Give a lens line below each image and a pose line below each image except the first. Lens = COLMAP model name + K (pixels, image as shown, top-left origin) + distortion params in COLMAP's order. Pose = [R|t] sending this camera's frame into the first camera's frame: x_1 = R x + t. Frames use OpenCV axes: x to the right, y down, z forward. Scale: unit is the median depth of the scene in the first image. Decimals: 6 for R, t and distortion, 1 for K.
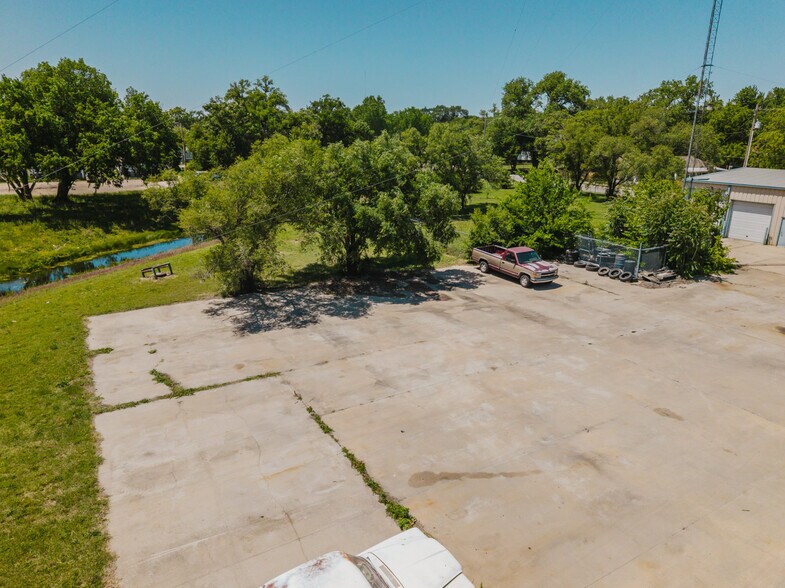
lens RADIAL K [[527.3, 0, 391.3], [0, 527.3, 297.0], [0, 0, 1]] dist [0.032547, -0.033134]
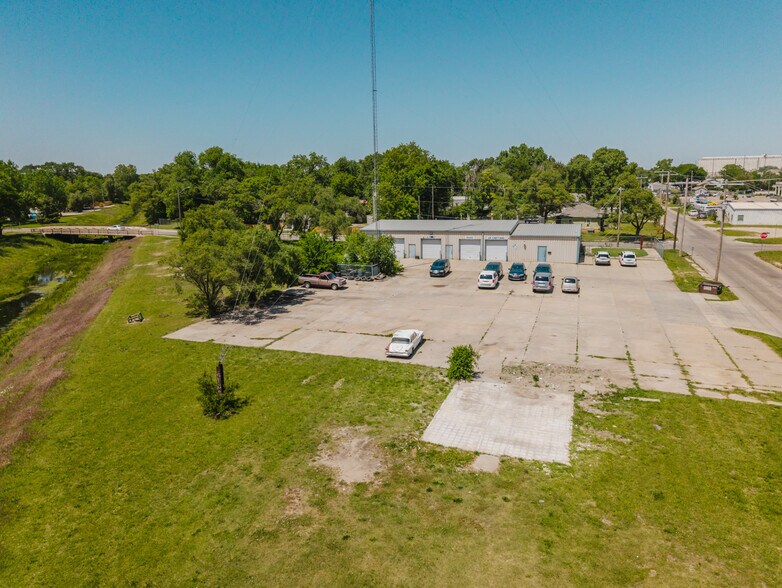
lens RADIAL K [[539.6, 0, 391.6], [0, 539.6, 300.0], [0, 0, 1]] dist [0.031992, -0.022841]
pose [[0.764191, -0.168643, 0.622552, -0.885025], [0.218507, 0.975828, -0.003879, 0.074684], [-0.606849, 0.138996, 0.782569, -0.763206]]
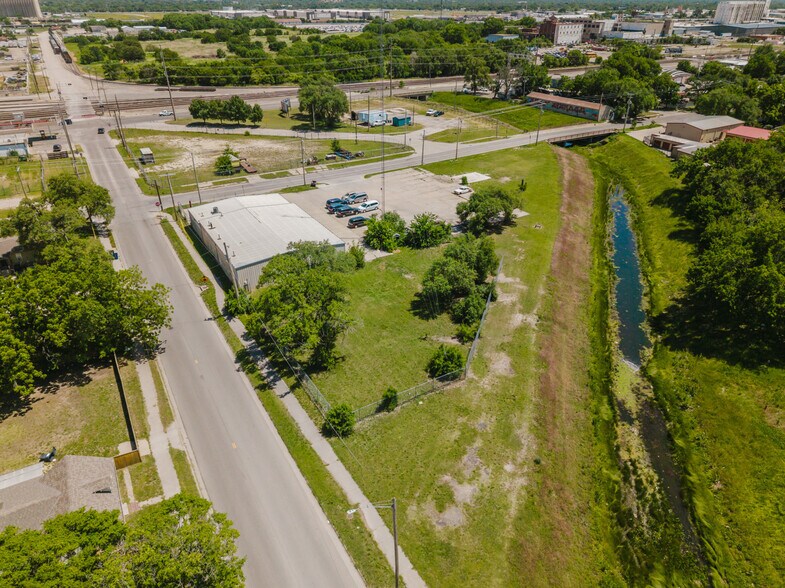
lens RADIAL K [[527.3, 0, 394.2], [0, 527.3, 294.5], [0, 0, 1]] dist [0.032547, -0.033134]
pose [[-0.999860, -0.000968, -0.016693, 0.615490], [-0.012822, 0.685194, 0.728248, -2.416722], [0.010732, 0.728360, -0.685111, 3.928013]]
